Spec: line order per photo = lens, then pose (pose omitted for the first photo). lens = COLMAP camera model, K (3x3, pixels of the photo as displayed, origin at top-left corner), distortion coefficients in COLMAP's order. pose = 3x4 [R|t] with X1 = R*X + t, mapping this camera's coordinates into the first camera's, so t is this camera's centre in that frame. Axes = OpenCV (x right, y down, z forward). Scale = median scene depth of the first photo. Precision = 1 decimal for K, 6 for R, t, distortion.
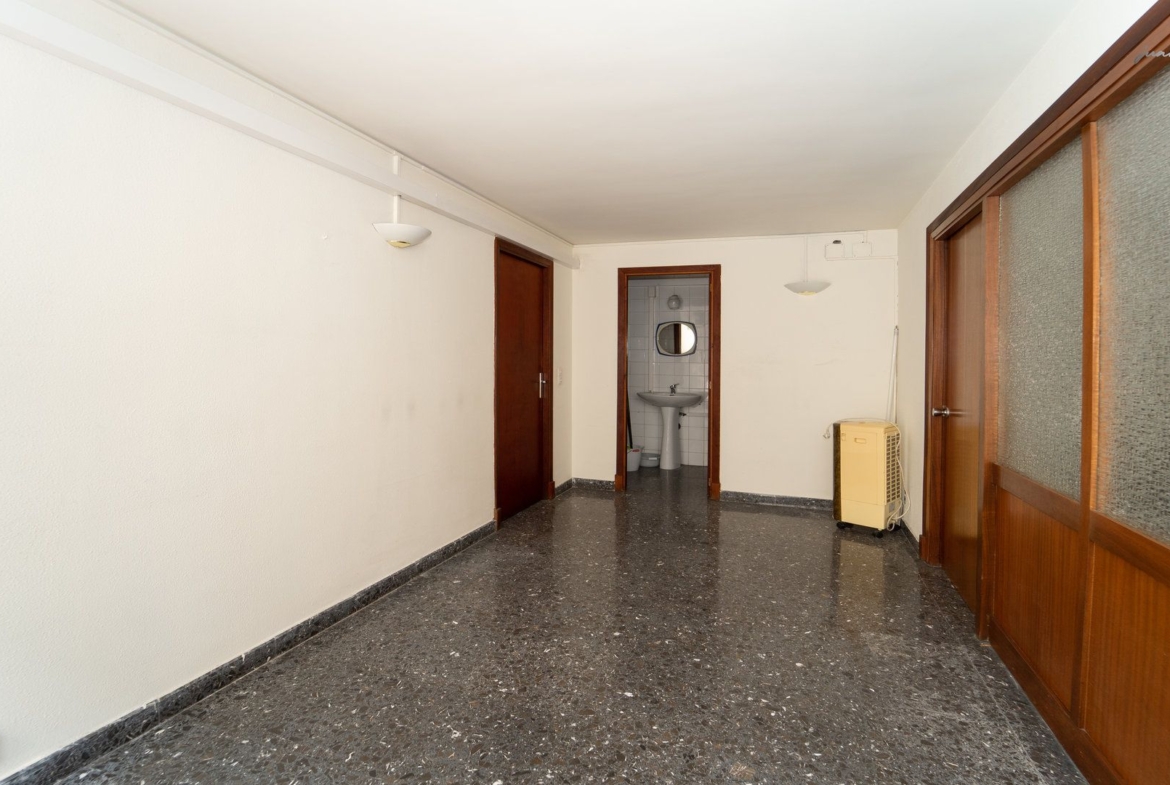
lens RADIAL K [[575.7, 0, 584.1], [0, 575.7, 397.2], [0, 0, 1]] dist [-0.016043, 0.001364]
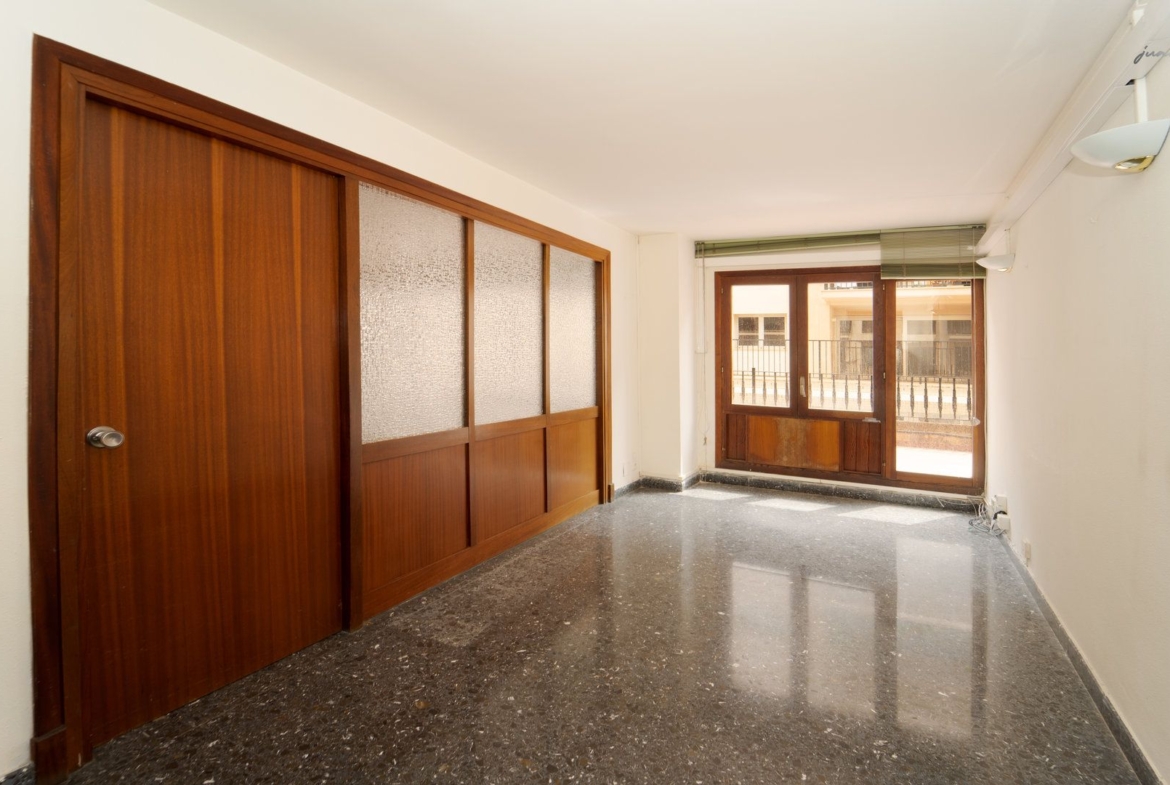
lens RADIAL K [[575.7, 0, 584.1], [0, 575.7, 397.2], [0, 0, 1]] dist [-0.016043, 0.001364]
pose [[-0.988512, -0.045667, 0.144078, 0.192792], [-0.024424, 0.988998, 0.145900, -0.134335], [-0.149156, 0.140705, -0.978751, 1.963755]]
